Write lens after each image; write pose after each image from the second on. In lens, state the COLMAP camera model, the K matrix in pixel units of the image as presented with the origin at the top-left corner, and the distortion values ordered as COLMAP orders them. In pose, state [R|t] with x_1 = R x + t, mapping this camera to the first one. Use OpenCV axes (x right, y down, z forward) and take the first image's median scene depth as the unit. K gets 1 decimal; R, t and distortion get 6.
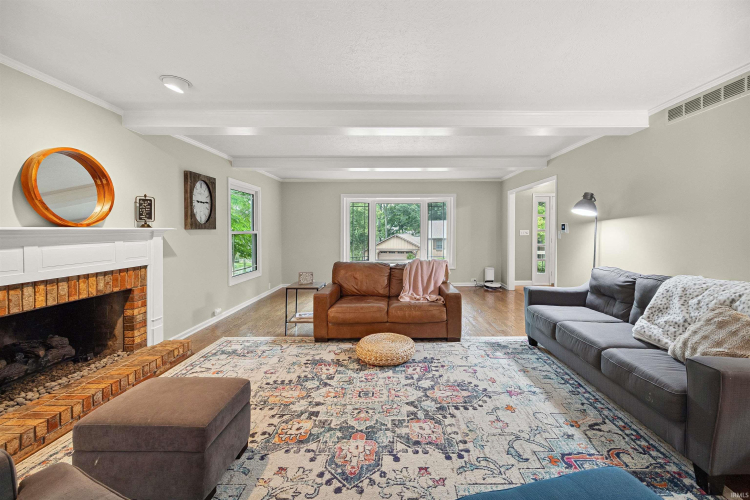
lens RADIAL K [[324.9, 0, 376.4], [0, 324.9, 233.3], [0, 0, 1]] dist [-0.000317, 0.000011]
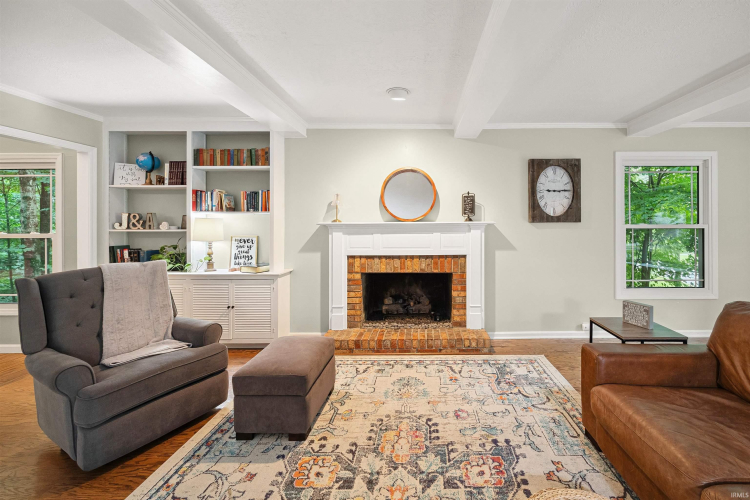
lens RADIAL K [[307.9, 0, 418.6], [0, 307.9, 222.4], [0, 0, 1]] dist [-0.003005, -0.000202]
pose [[0.038615, 0.002012, -0.999252, 0.356237], [-0.006149, 0.999980, 0.001776, -0.015477], [0.999235, 0.006076, 0.038627, 0.821318]]
